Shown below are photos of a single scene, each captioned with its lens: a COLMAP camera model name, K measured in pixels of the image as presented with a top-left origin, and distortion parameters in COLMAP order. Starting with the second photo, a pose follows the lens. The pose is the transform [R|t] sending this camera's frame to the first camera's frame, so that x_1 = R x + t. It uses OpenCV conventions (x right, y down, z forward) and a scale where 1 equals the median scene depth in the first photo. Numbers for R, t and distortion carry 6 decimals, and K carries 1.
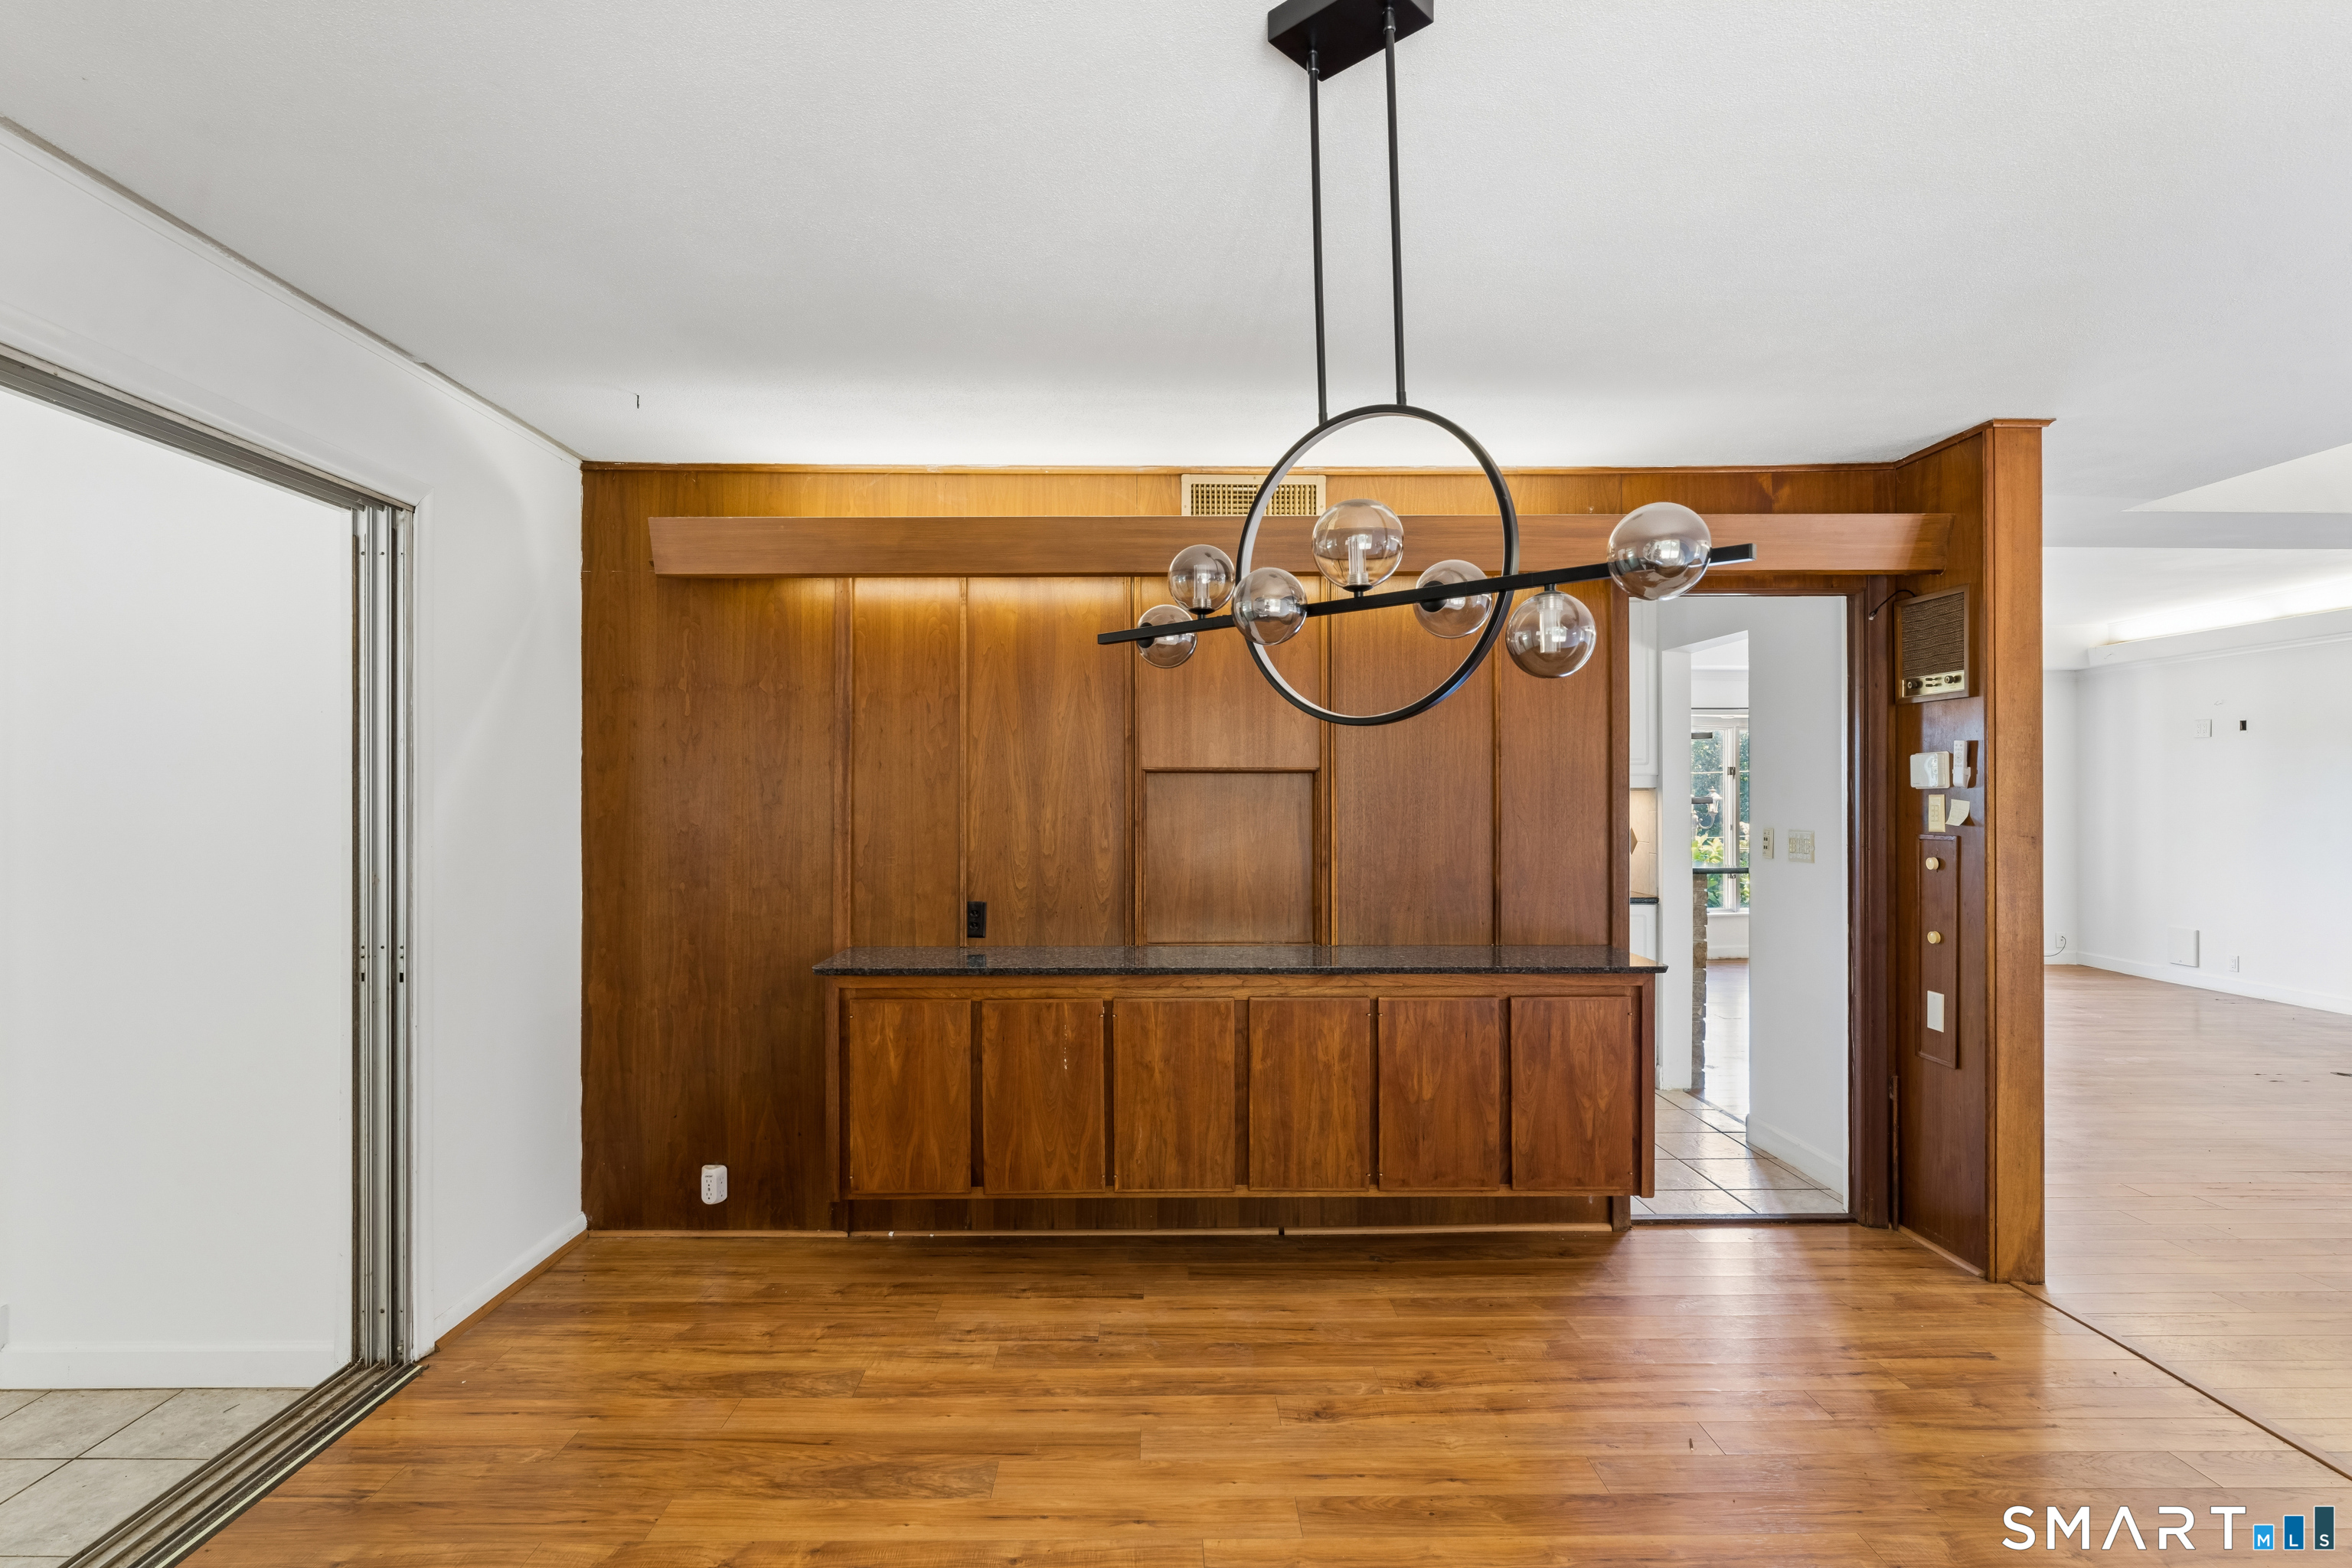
lens RADIAL K [[1131.0, 0, 1176.0], [0, 1131.0, 784.0], [0, 0, 1]] dist [-0.000590, -0.000369]
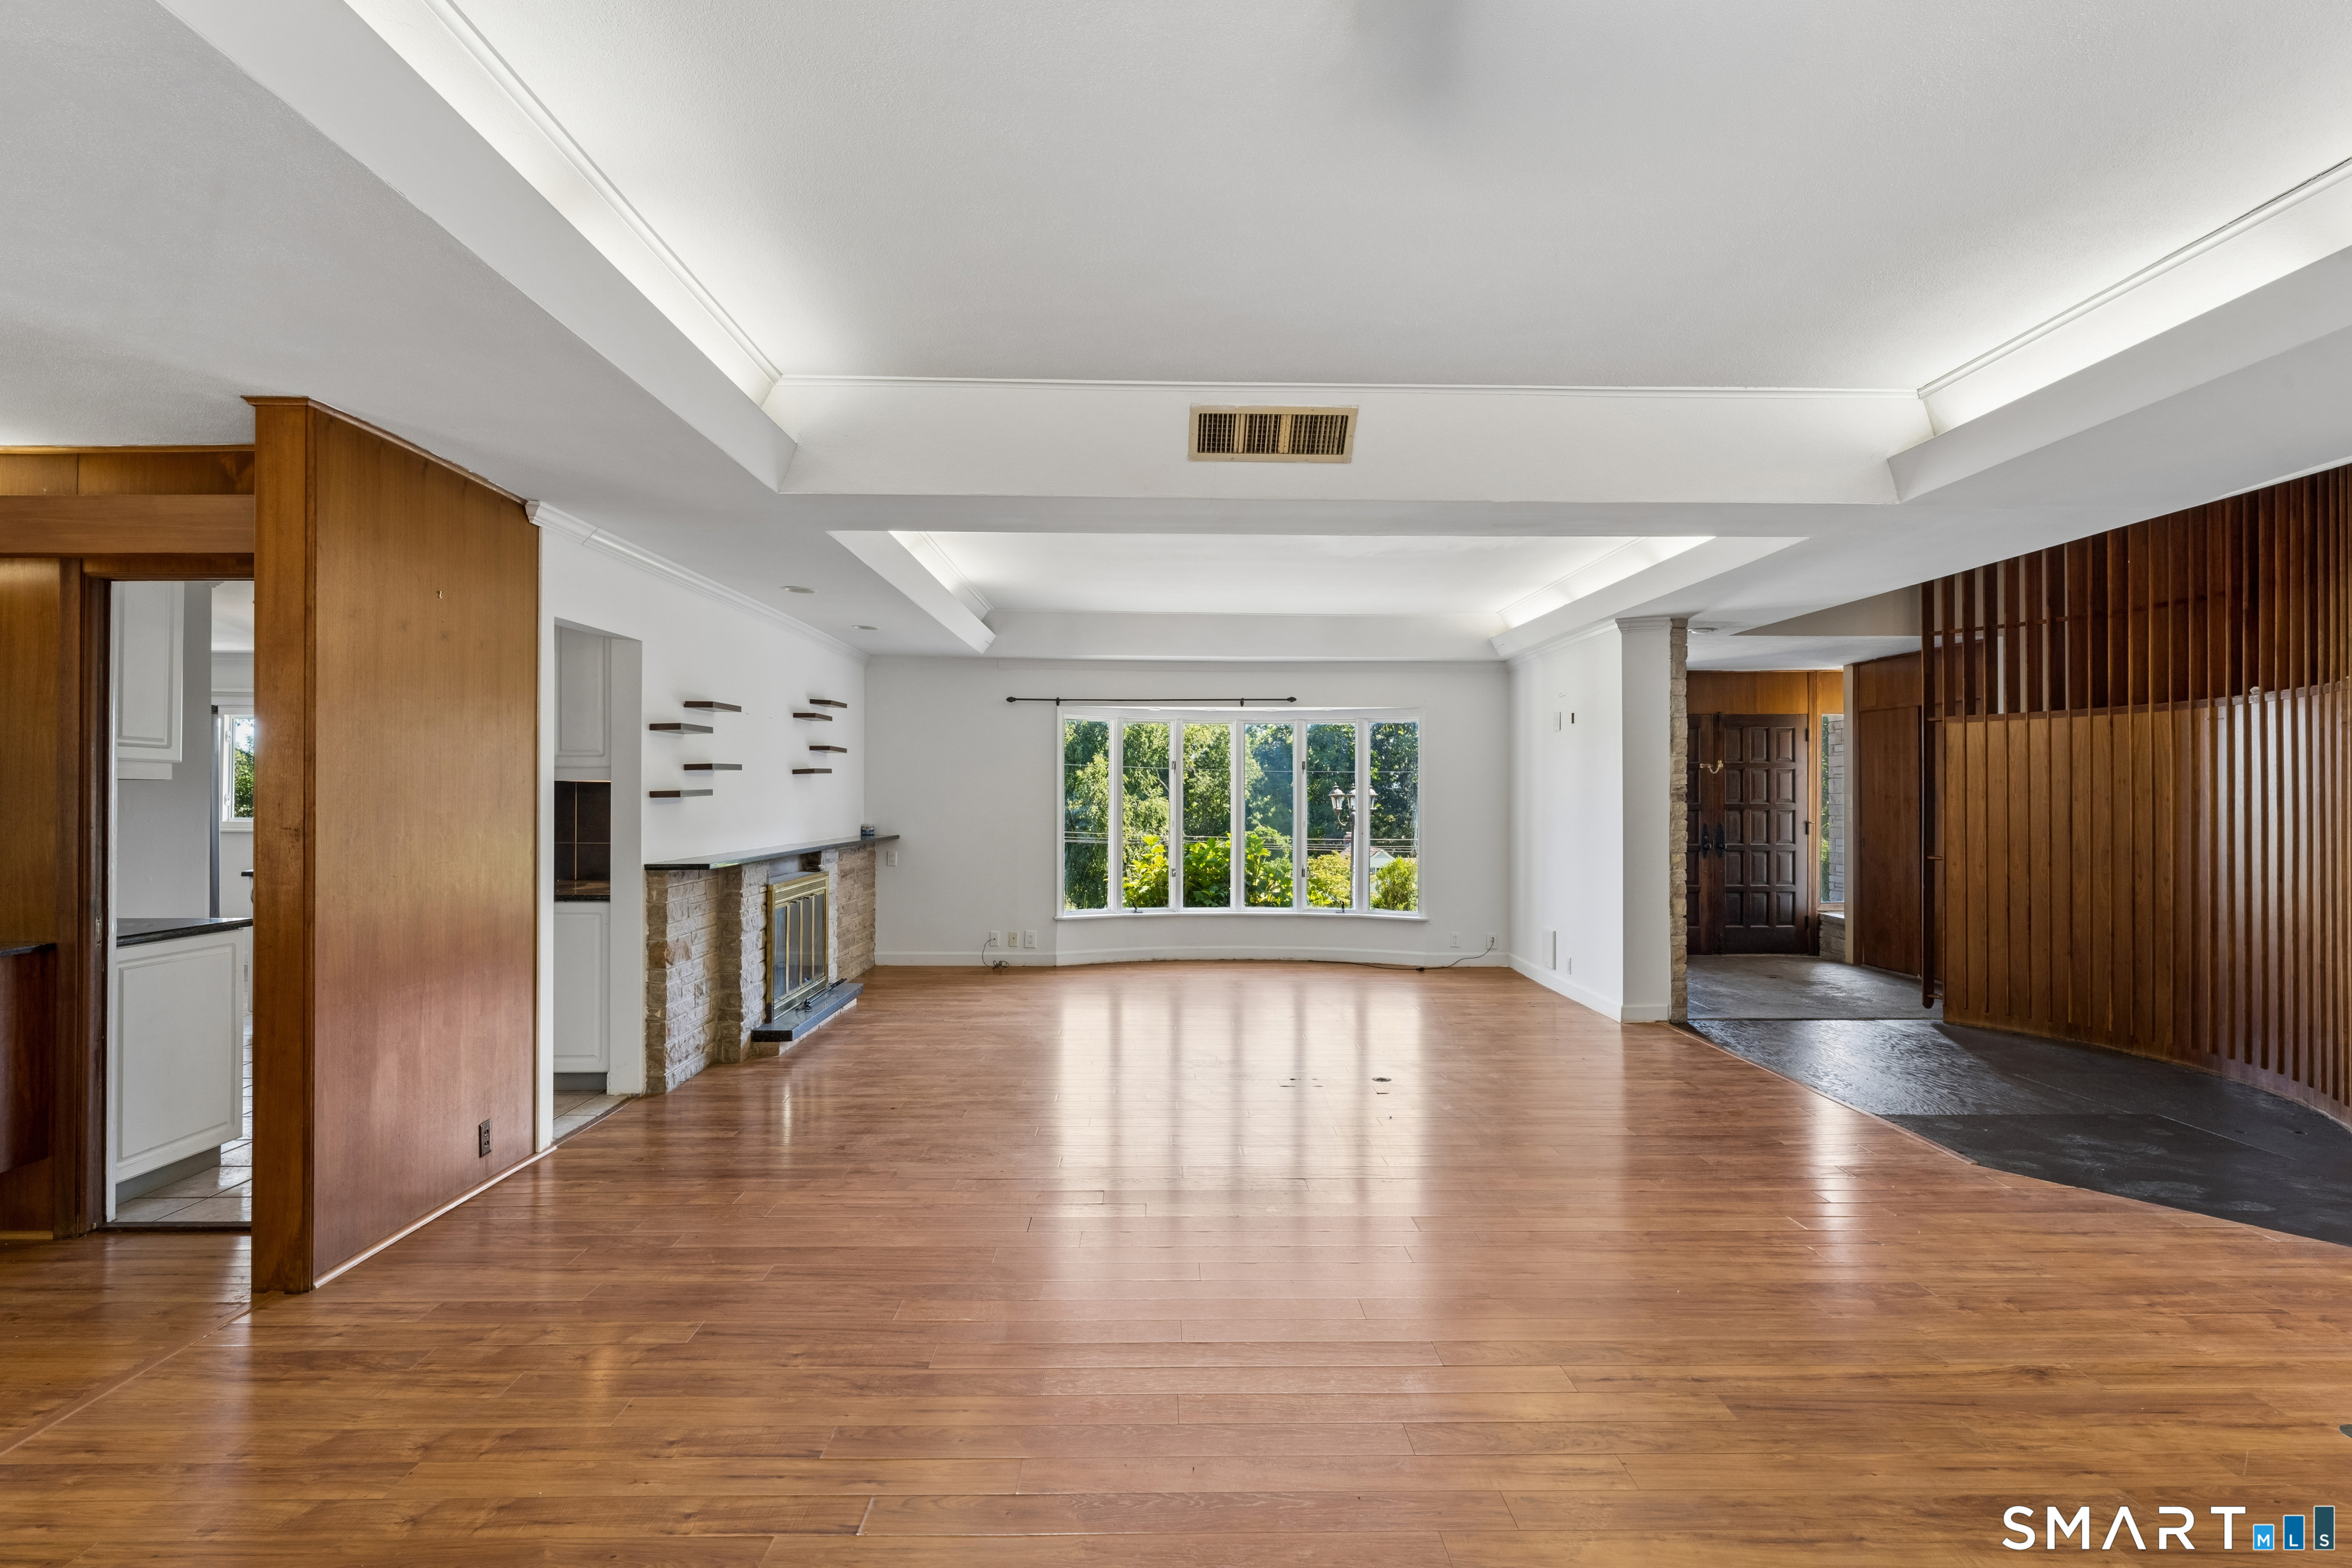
lens RADIAL K [[1173.1, 0, 1176.0], [0, 1173.1, 784.0], [0, 0, 1]] dist [-0.000891, -0.000167]
pose [[0.999963, 0.001192, 0.008494, 1.510241], [-0.001217, 0.999995, 0.002954, 0.004045], [-0.008490, -0.002964, 0.999960, -0.006164]]
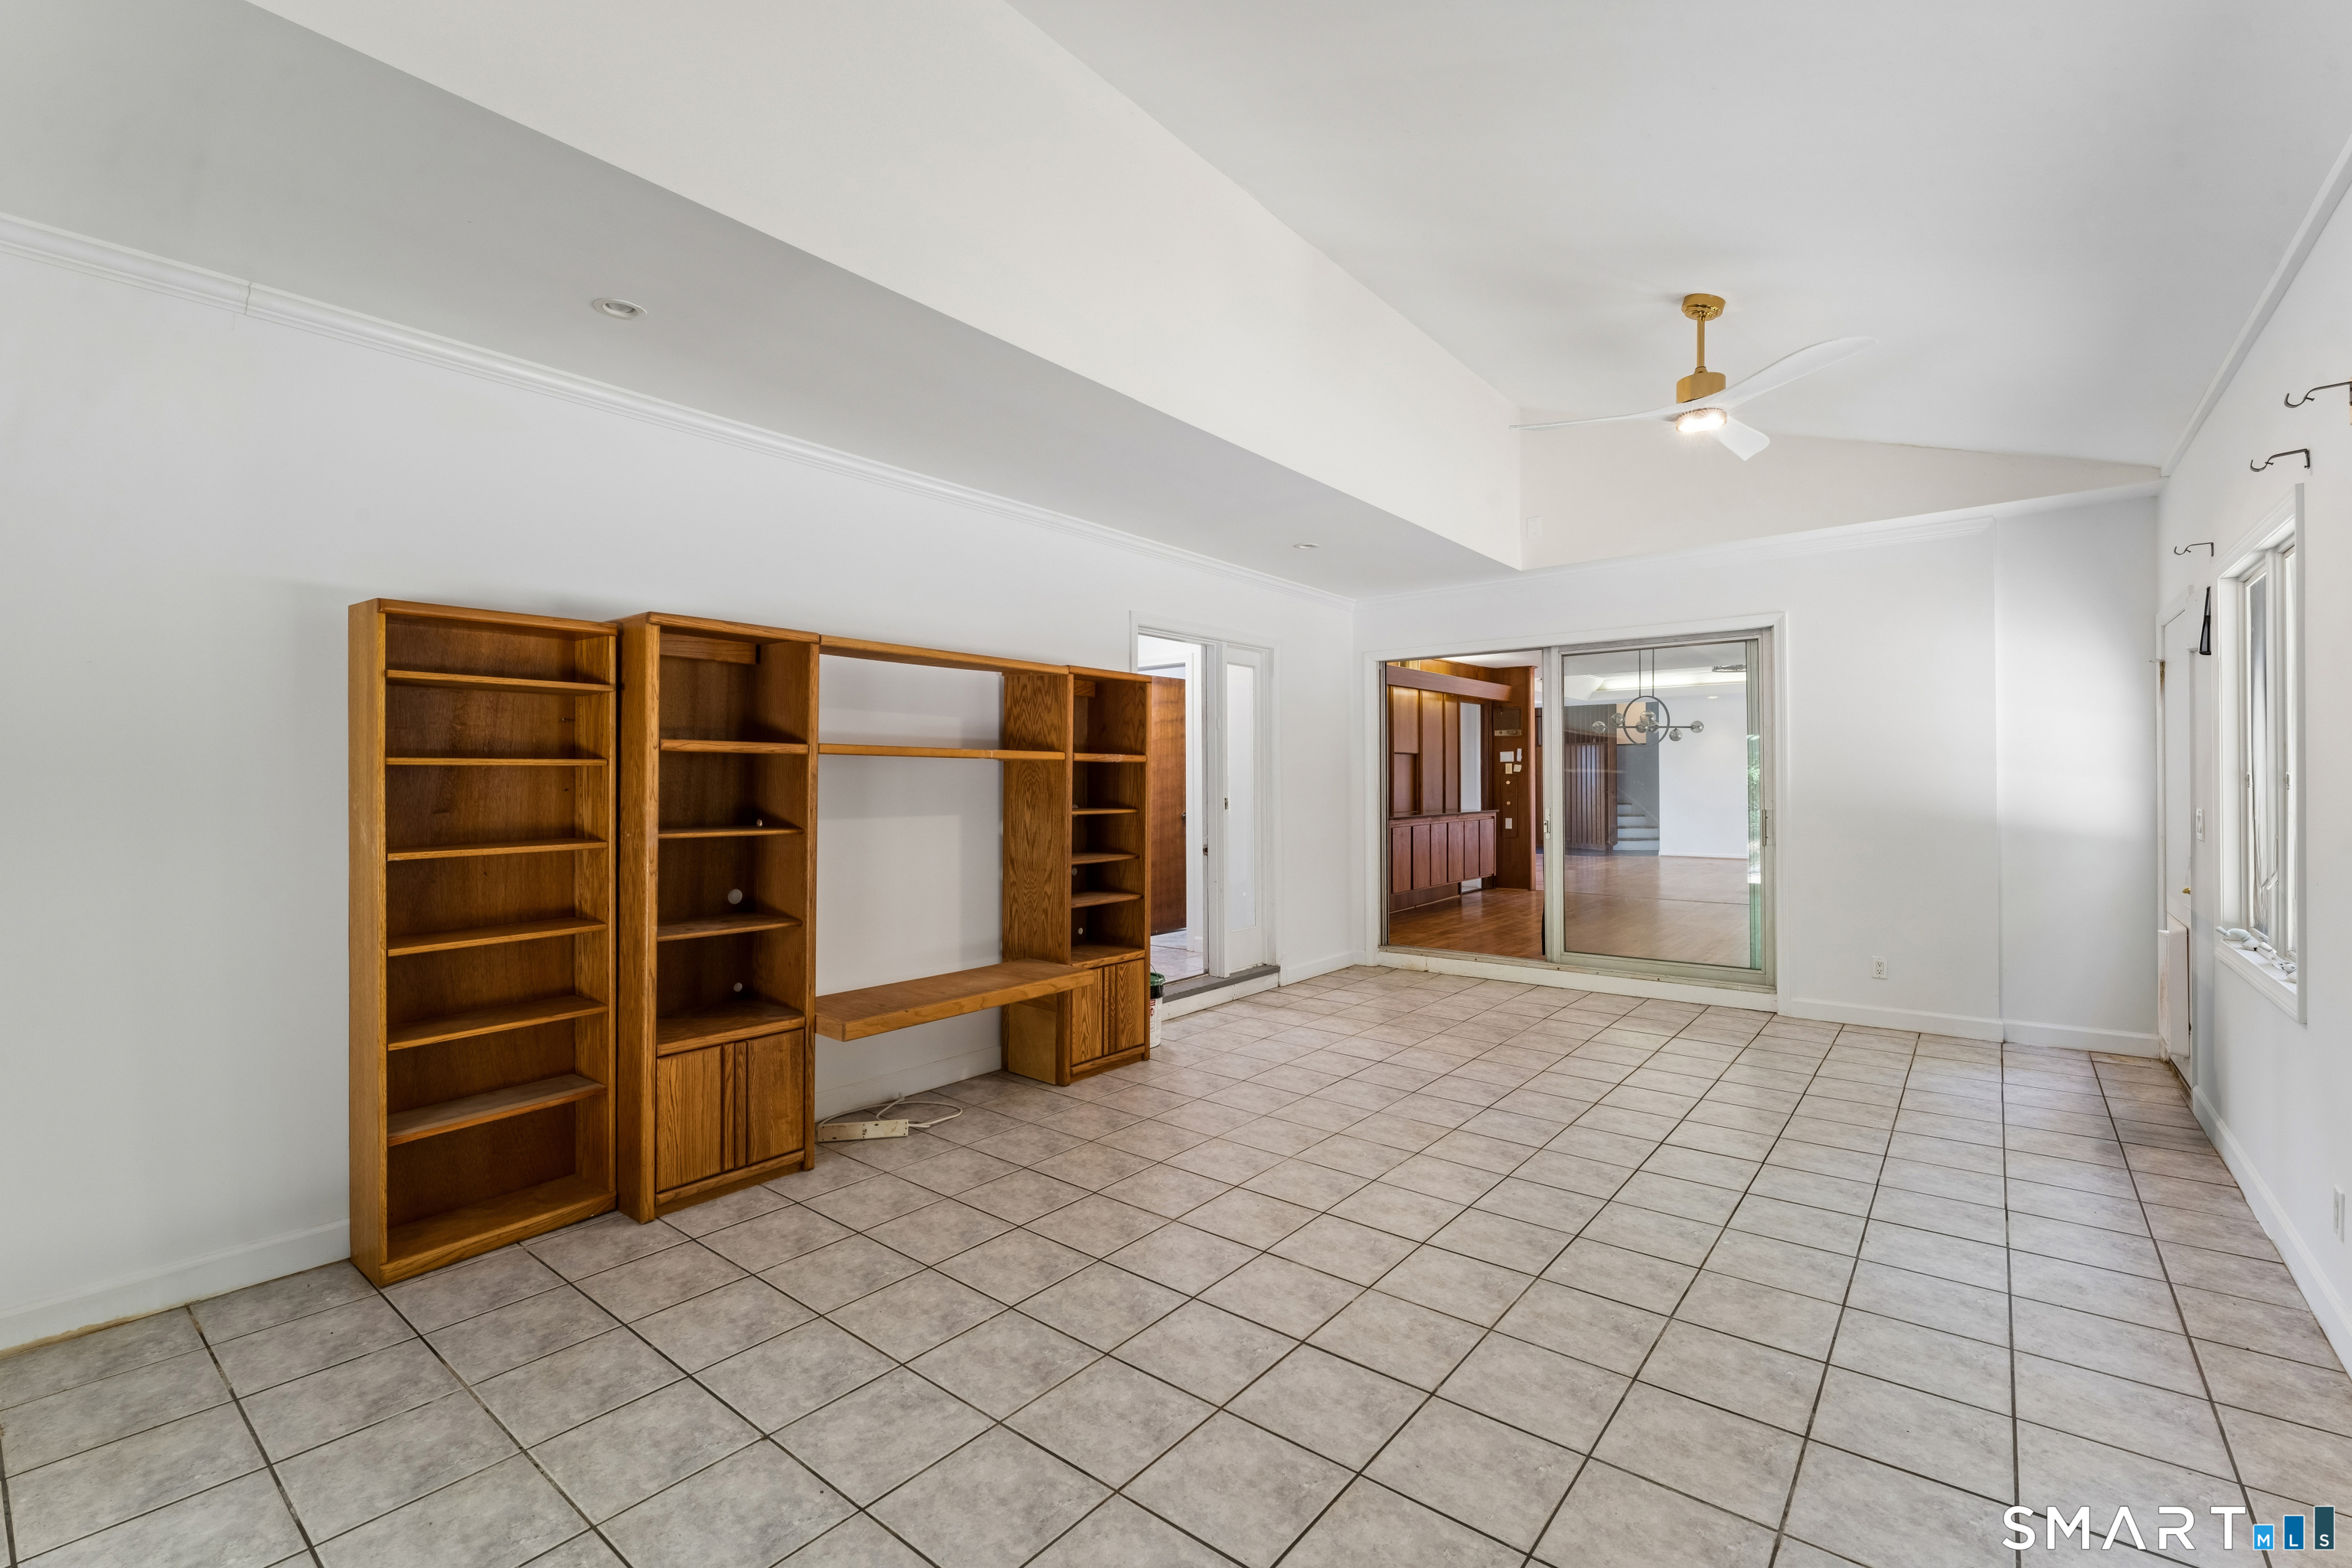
lens RADIAL K [[1011.9, 0, 1176.0], [0, 1011.9, 784.0], [0, 0, 1]] dist [-0.000127, -0.000008]
pose [[0.638512, -0.001968, 0.769609, -2.725361], [-0.004645, 0.999969, 0.006411, 0.064380], [-0.769598, -0.007668, 0.638483, -0.276793]]
